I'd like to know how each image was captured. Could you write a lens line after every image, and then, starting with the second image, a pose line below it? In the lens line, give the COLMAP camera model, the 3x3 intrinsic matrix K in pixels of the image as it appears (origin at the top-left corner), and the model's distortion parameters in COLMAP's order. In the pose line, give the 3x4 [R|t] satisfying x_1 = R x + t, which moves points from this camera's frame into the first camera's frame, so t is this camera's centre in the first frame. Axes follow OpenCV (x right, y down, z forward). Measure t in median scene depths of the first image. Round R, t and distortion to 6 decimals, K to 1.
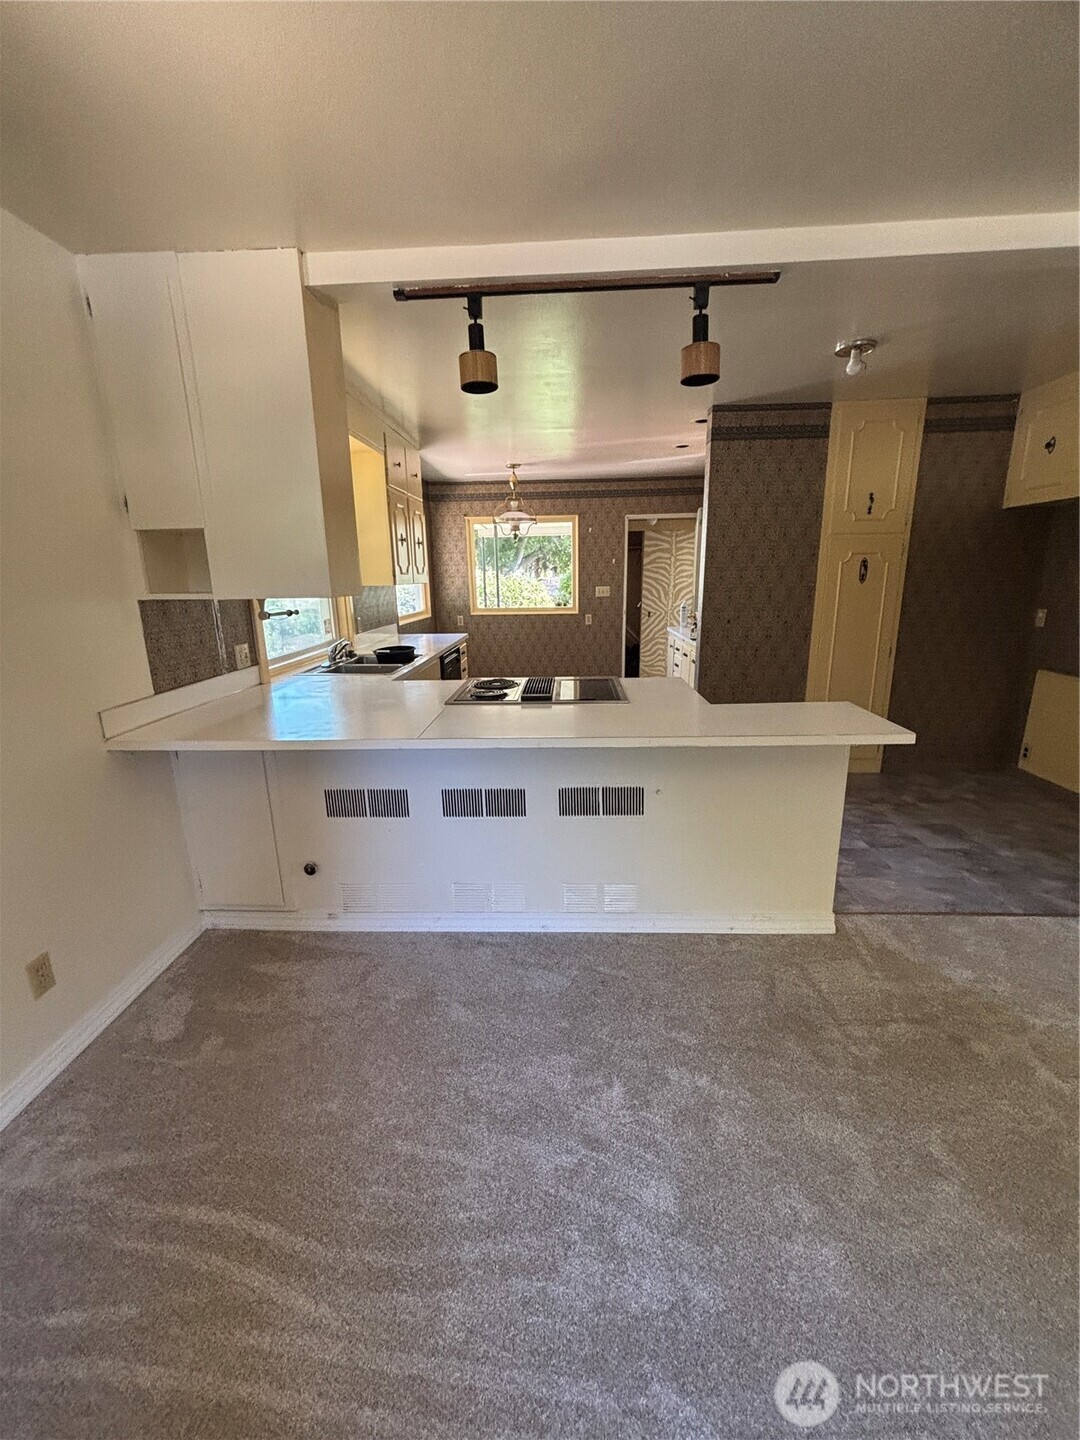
lens RADIAL K [[579.0, 0, 538.3], [0, 579.0, 719.3], [0, 0, 1]] dist [0.003186, 0.000450]
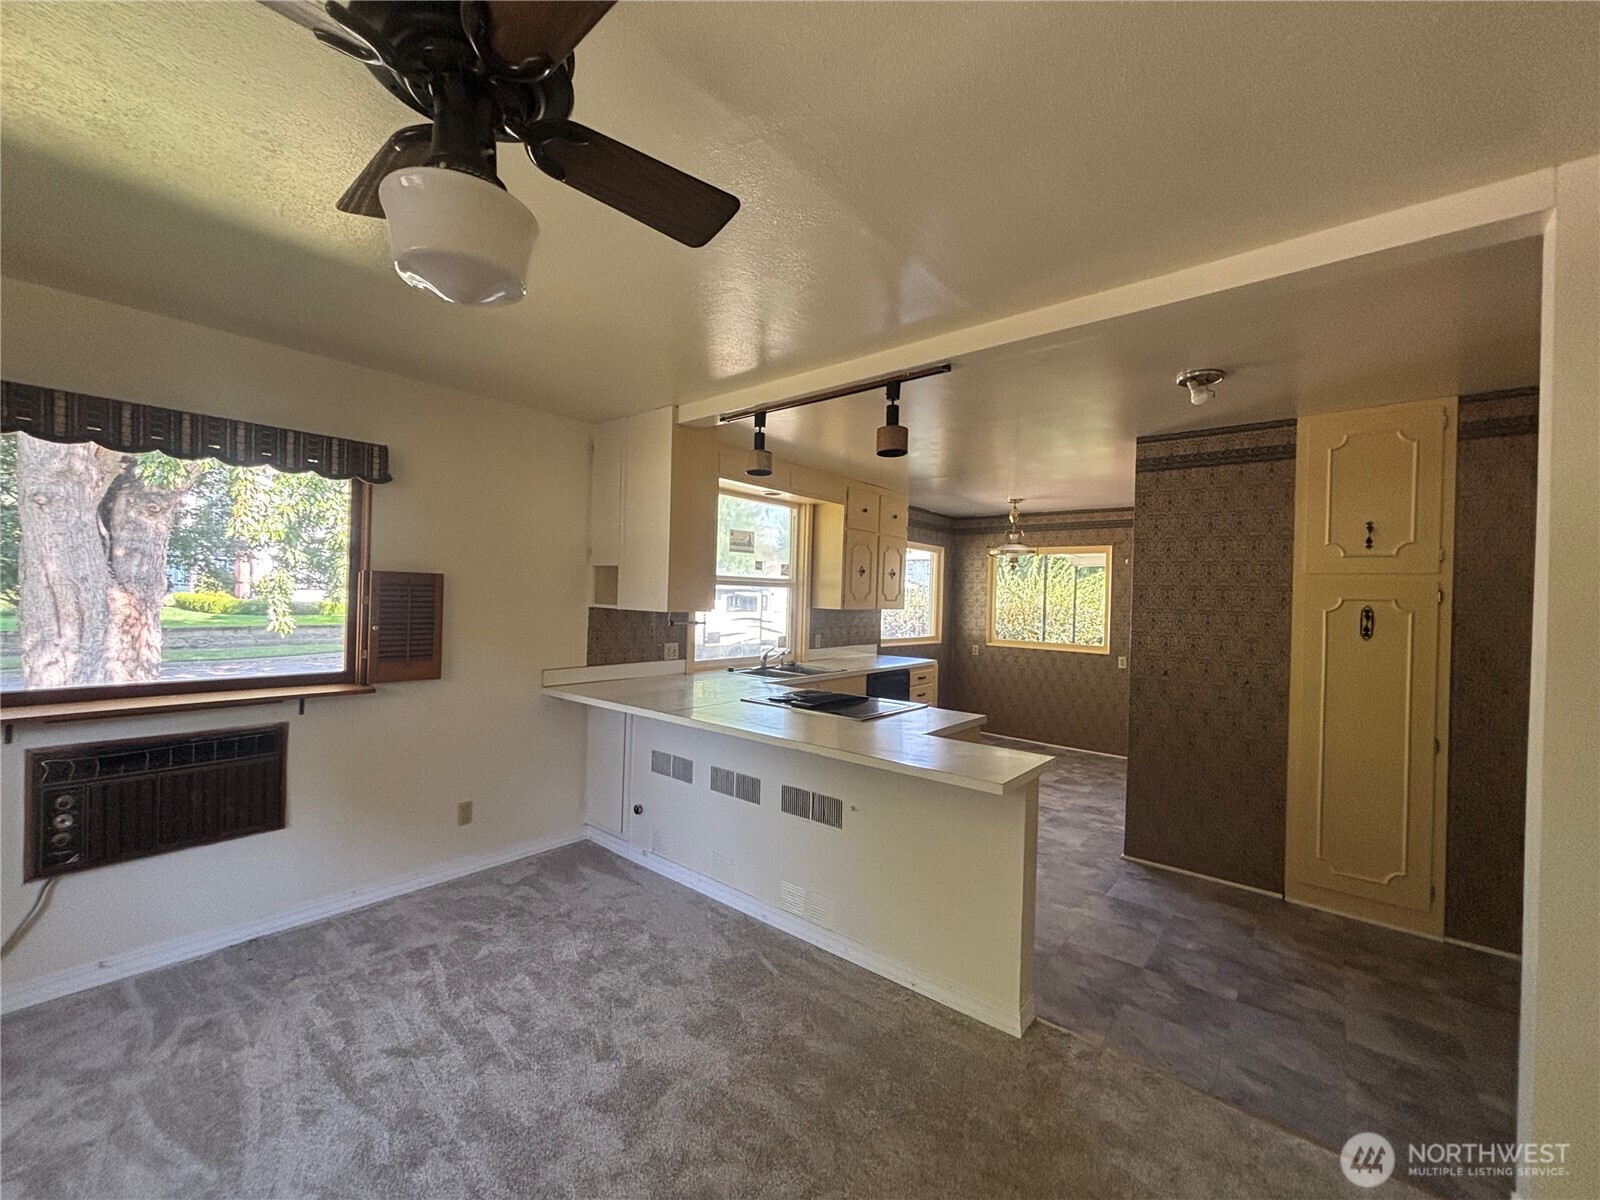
lens RADIAL K [[643.3, 0, 806.7], [0, 643.3, 601.5], [0, 0, 1]] dist [0.003186, 0.000450]
pose [[0.795775, 0.044429, -0.603961, 0.654923], [-0.189313, 0.965573, -0.178408, -0.010090], [0.575242, 0.256310, 0.776790, -0.038301]]
